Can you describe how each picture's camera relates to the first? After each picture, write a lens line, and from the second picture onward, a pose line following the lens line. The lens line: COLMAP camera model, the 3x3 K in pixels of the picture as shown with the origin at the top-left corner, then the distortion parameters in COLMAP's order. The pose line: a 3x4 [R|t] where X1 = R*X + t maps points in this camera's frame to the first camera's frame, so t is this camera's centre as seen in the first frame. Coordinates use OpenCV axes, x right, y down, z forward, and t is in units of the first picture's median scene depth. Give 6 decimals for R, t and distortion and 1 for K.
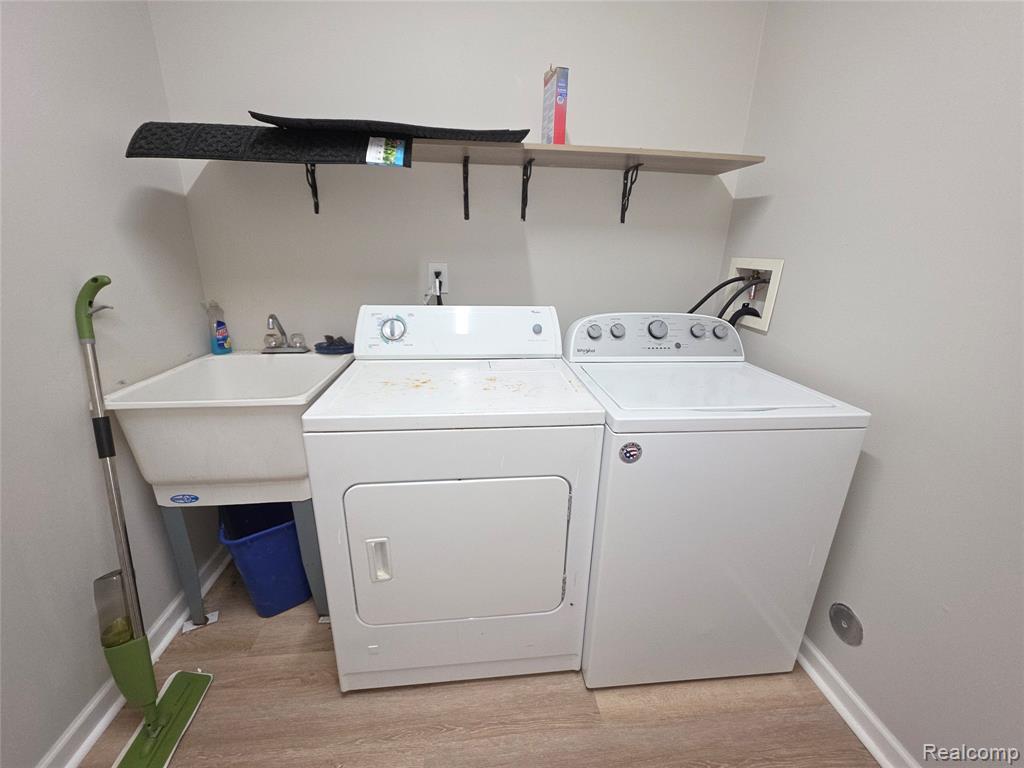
lens RADIAL K [[410.0, 0, 509.6], [0, 410.0, 381.4], [0, 0, 1]] dist [0.000410, 0.000306]
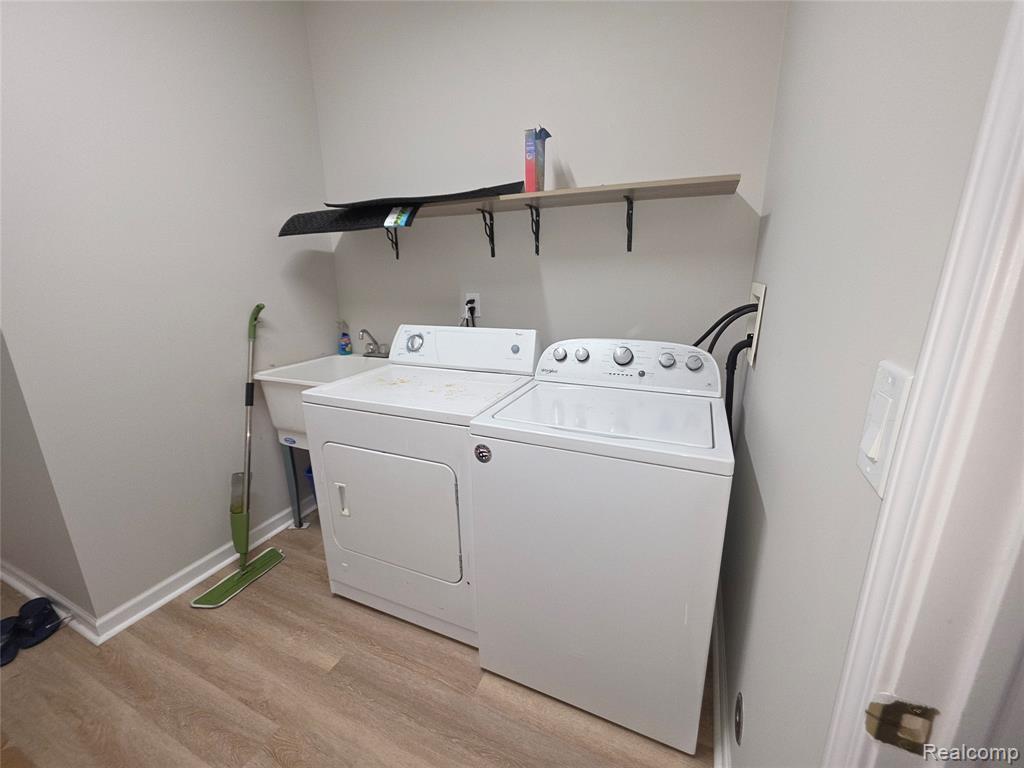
lens RADIAL K [[410.0, 0, 509.6], [0, 410.0, 381.4], [0, 0, 1]] dist [0.000410, 0.000306]
pose [[0.868431, 0.093178, -0.486976, 0.715434], [-0.120355, 0.992423, -0.024742, -0.008295], [0.480981, 0.080097, 0.873065, -0.003805]]
